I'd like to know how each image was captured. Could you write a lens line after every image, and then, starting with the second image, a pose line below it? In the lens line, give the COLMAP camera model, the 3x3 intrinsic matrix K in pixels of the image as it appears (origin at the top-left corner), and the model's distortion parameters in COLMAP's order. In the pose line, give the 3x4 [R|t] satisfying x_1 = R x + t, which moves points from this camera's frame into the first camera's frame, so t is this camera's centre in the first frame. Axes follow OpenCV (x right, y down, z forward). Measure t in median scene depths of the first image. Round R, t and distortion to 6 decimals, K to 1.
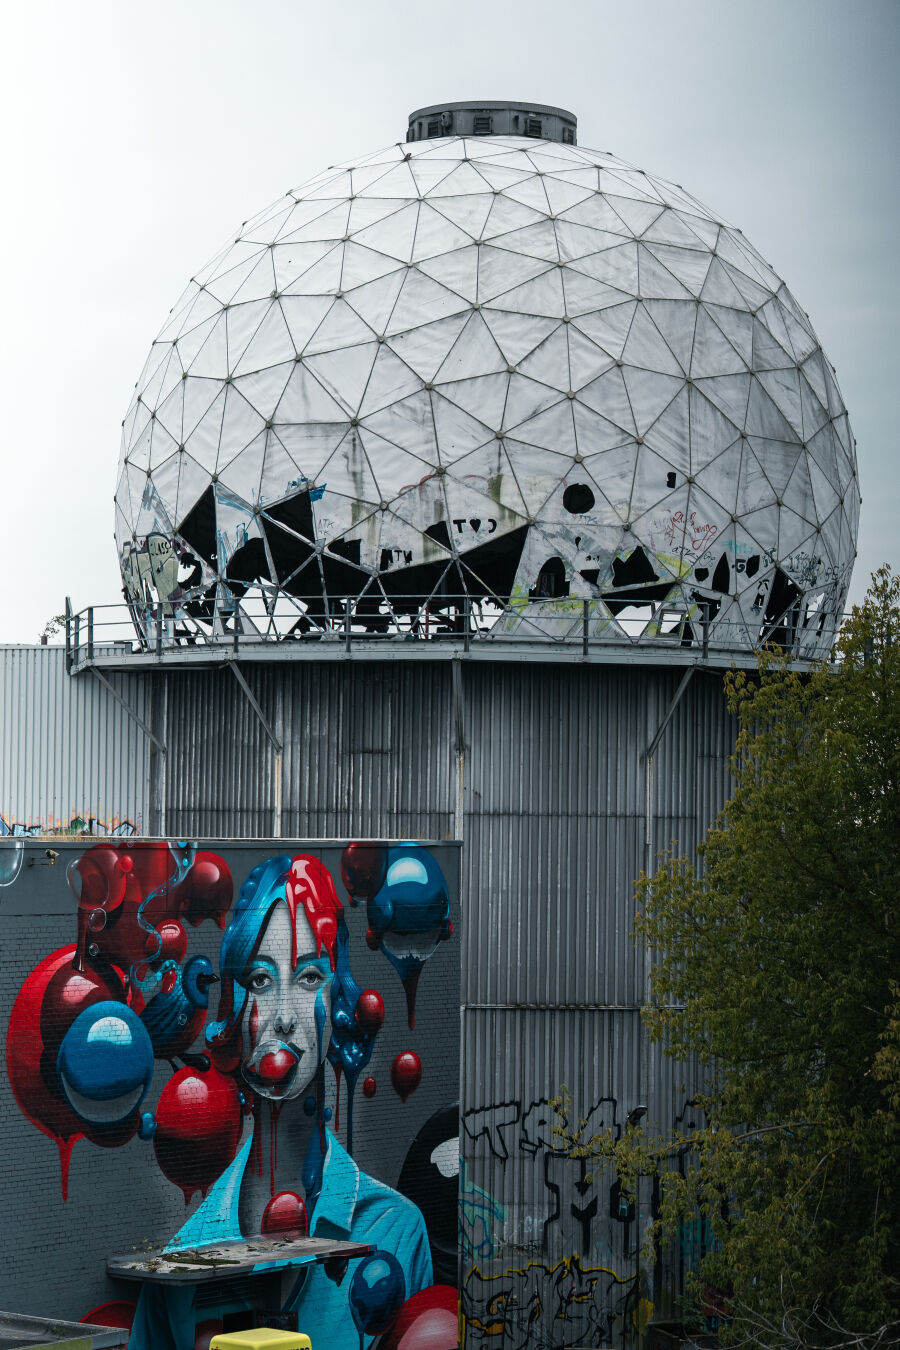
lens RADIAL K [[3079.2, 0, 450.0], [0, 3079.2, 675.0], [0, 0, 1]] dist [0.261419, 0.568310]
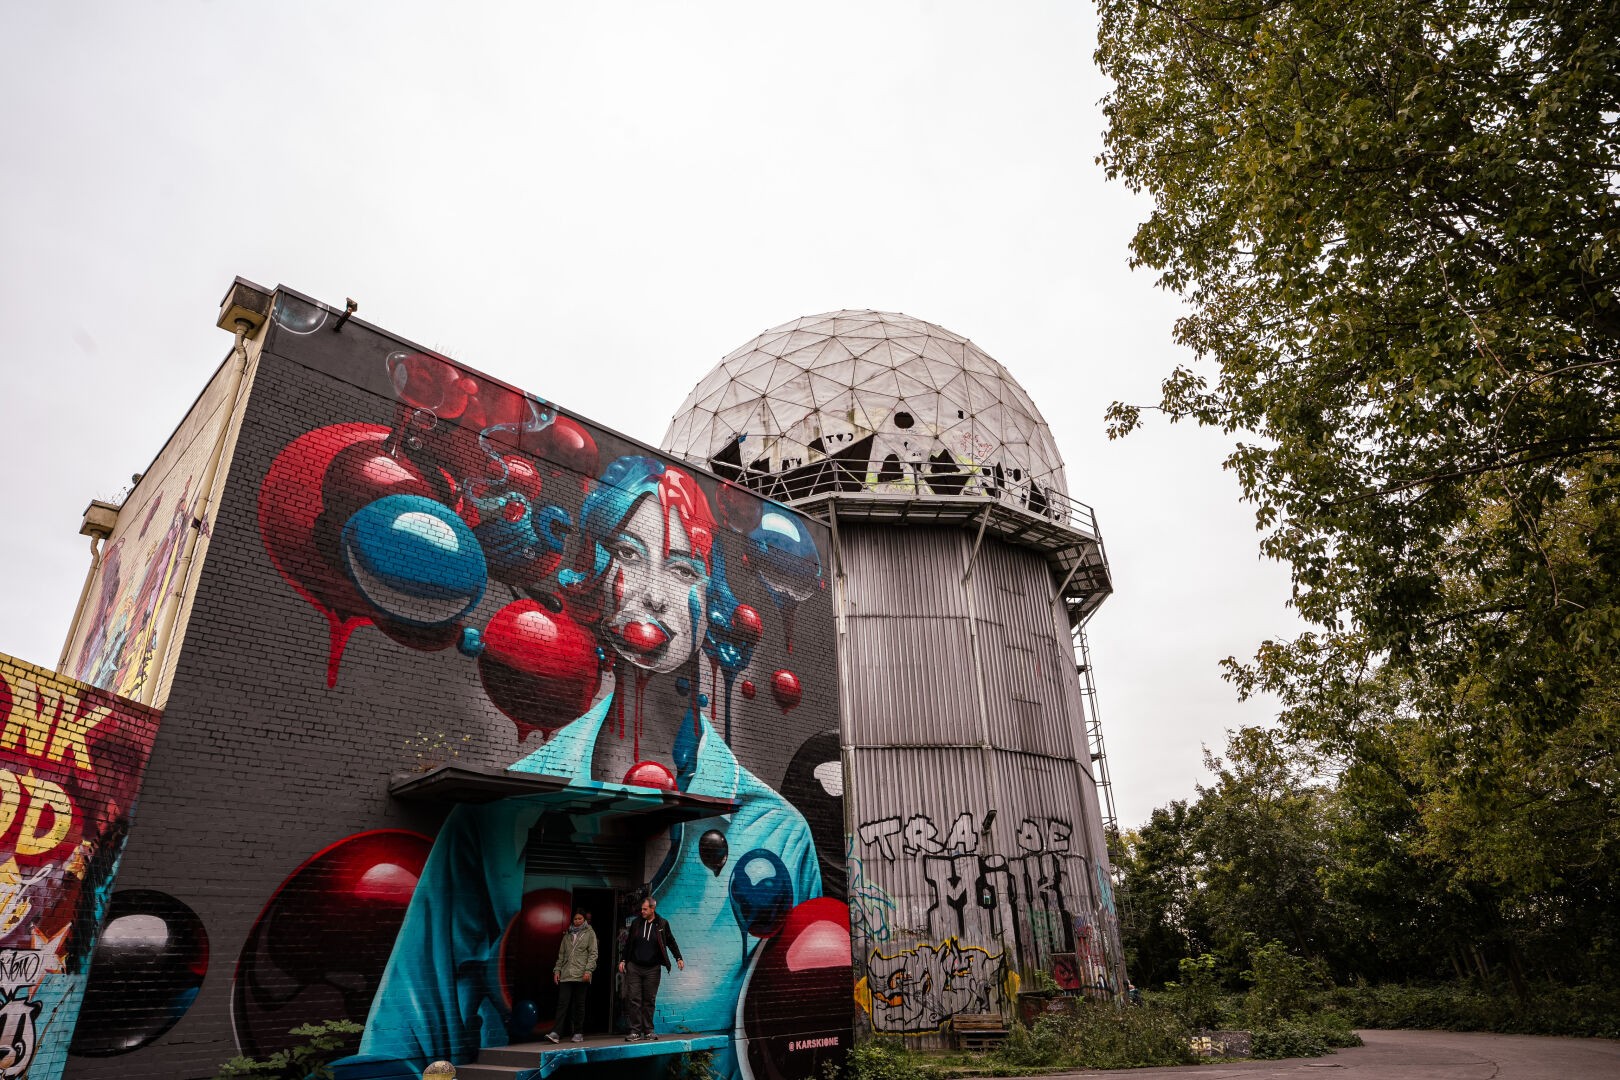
lens RADIAL K [[894.9, 0, 810.0], [0, 894.9, 540.0], [0, 0, 1]] dist [-0.005838, -0.000006]
pose [[0.995685, -0.076404, -0.052660, 0.013012], [0.050321, 0.921386, -0.385378, 0.174366], [0.077965, 0.381065, 0.921255, 0.591501]]
